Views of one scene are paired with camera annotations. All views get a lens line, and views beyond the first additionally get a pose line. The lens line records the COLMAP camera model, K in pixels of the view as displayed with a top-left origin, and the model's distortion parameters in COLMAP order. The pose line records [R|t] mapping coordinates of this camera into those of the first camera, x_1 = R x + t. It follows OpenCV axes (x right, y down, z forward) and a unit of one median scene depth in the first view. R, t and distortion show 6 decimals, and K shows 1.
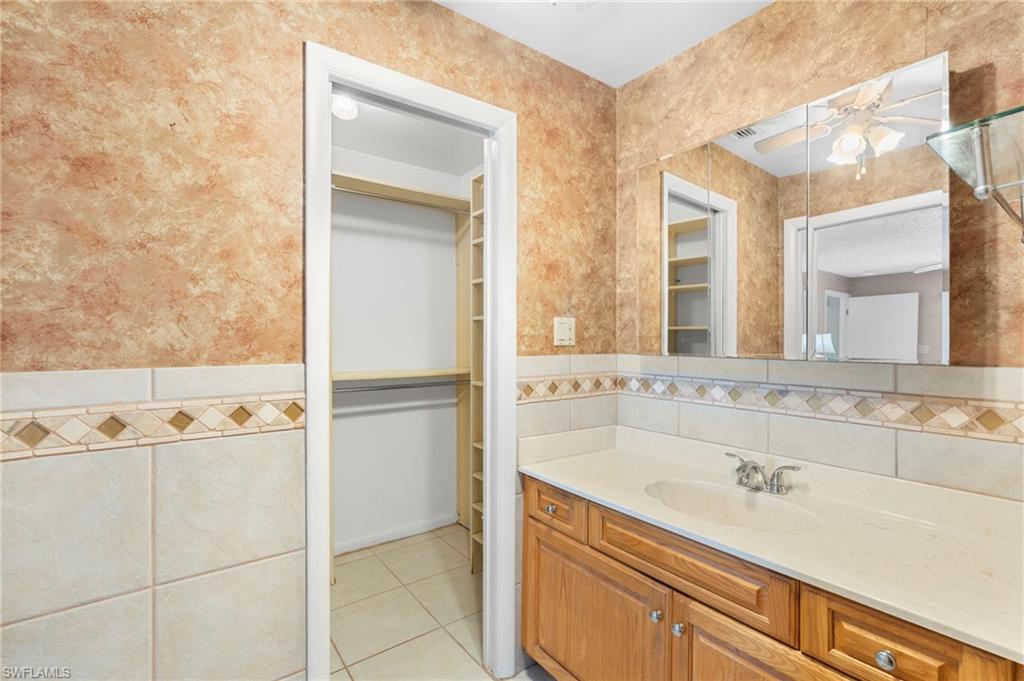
lens RADIAL K [[459.8, 0, 517.1], [0, 459.8, 338.0], [0, 0, 1]] dist [-0.002255, 0.000547]
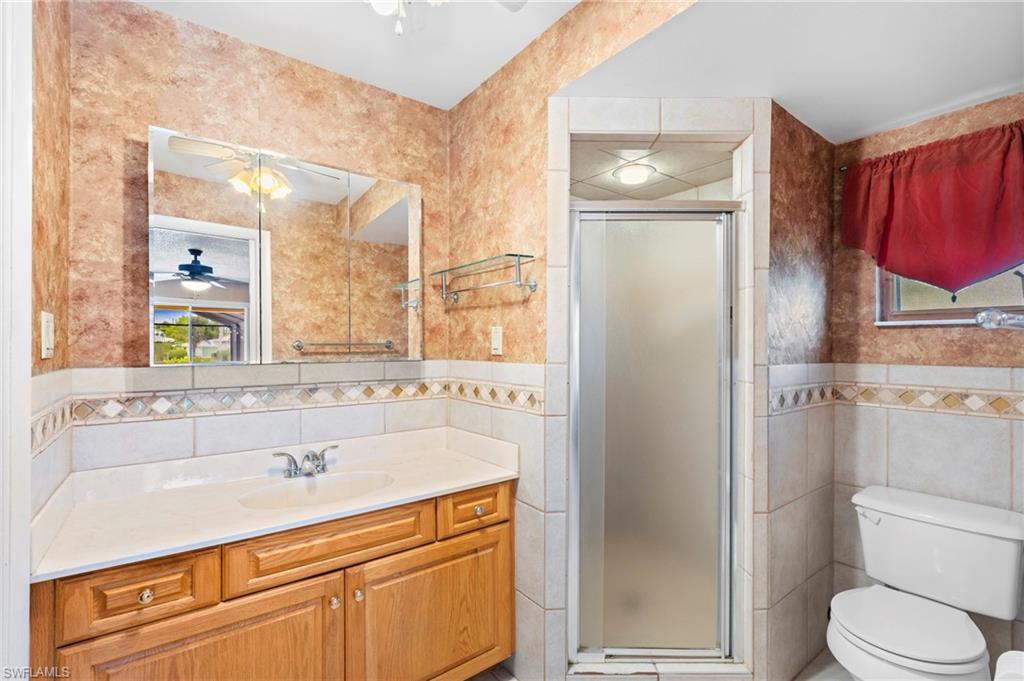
lens RADIAL K [[459.8, 0, 517.1], [0, 459.8, 338.0], [0, 0, 1]] dist [-0.002255, 0.000547]
pose [[-0.005347, 0.009971, 0.999936, -0.663997], [-0.004149, 0.999941, -0.009993, -0.009519], [-0.999977, -0.004202, -0.005306, 0.483846]]
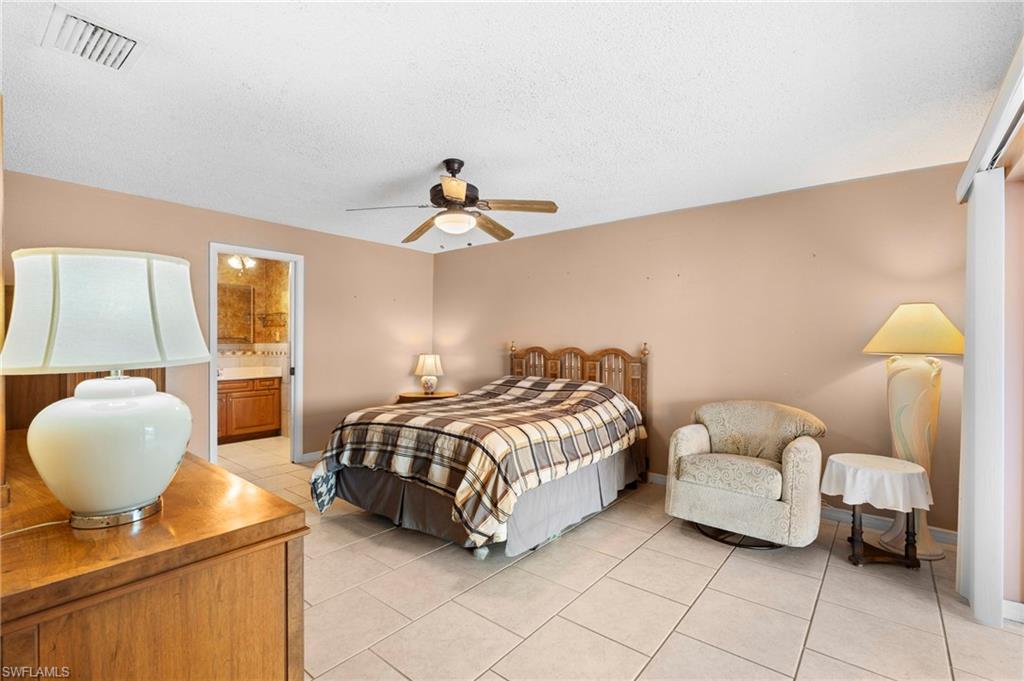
lens RADIAL K [[459.8, 0, 517.1], [0, 459.8, 338.0], [0, 0, 1]] dist [-0.002255, 0.000547]
pose [[-0.233270, -0.000466, 0.972412, -3.989854], [-0.006126, 0.999981, -0.000990, -0.013465], [-0.972393, -0.006188, -0.233268, -0.622755]]
